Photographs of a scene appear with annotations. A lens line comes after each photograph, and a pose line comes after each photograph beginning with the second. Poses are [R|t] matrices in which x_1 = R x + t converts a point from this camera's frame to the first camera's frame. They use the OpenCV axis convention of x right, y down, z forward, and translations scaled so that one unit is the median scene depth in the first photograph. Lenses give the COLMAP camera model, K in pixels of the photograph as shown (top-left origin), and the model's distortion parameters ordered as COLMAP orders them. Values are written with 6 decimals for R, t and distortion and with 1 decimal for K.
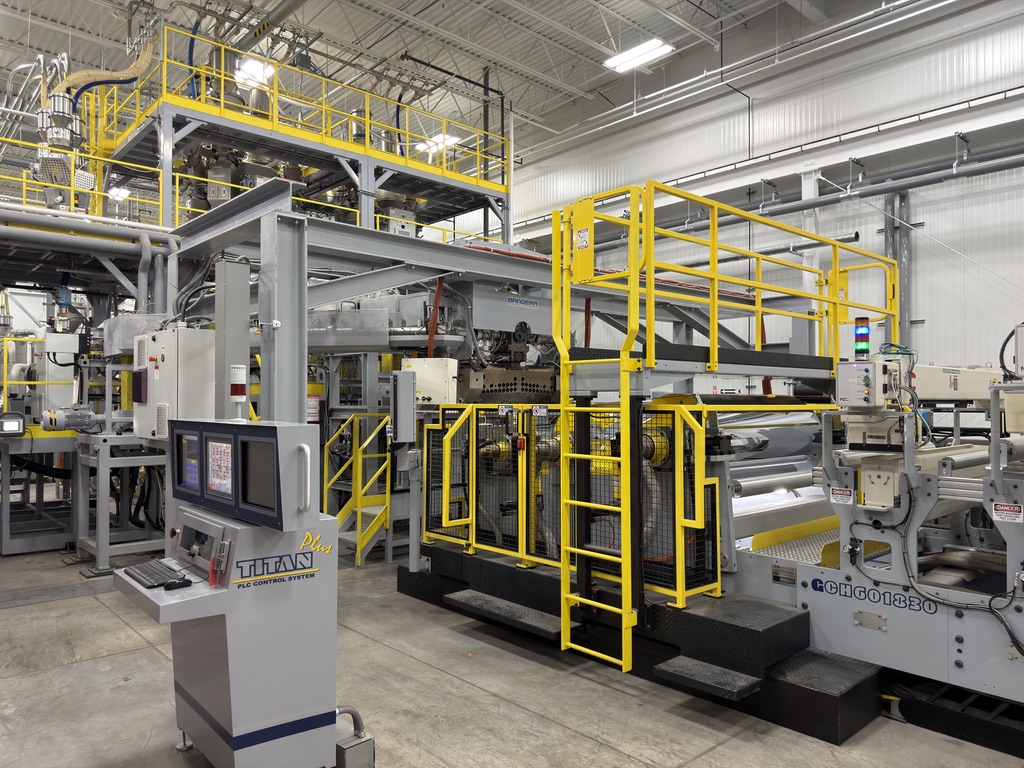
lens RADIAL K [[723.4, 0, 512.1], [0, 723.4, 391.3], [0, 0, 1]] dist [0.054322, -0.051877]
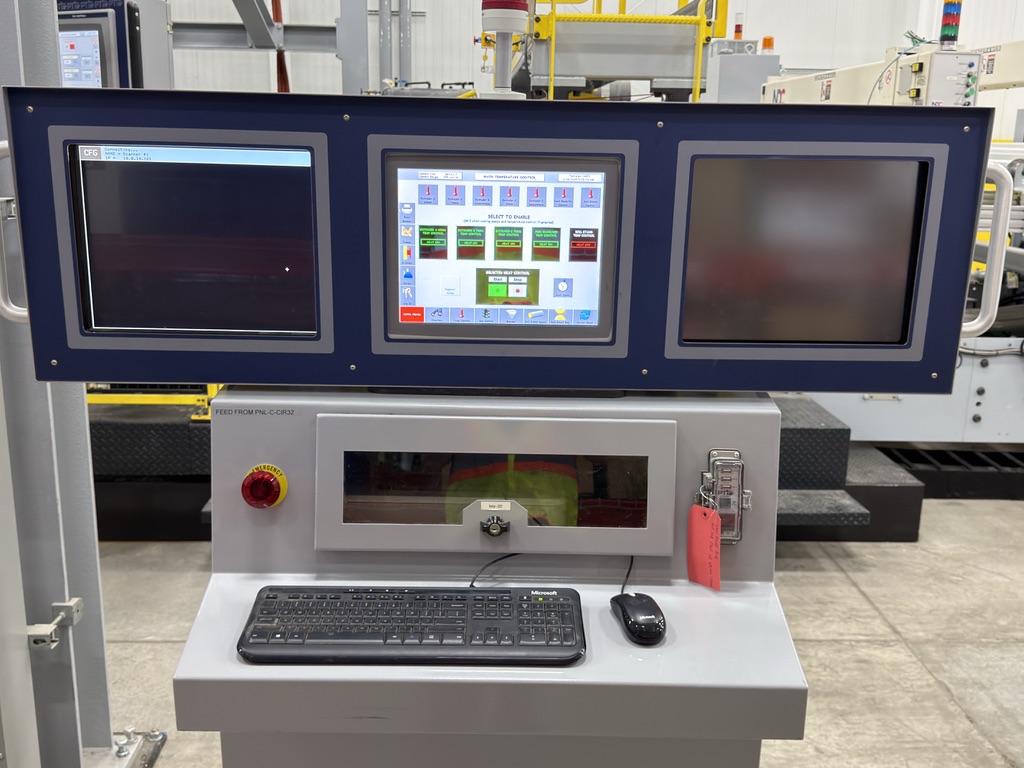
lens RADIAL K [[1031.8, 0, 510.3], [0, 1031.8, 388.9], [0, 0, 1]] dist [0.042536, 0.000000]
pose [[0.647974, -0.165894, 0.743376, -0.387943], [-0.027926, 0.970161, 0.240846, 0.028869], [-0.761150, -0.176821, 0.624007, 0.370016]]
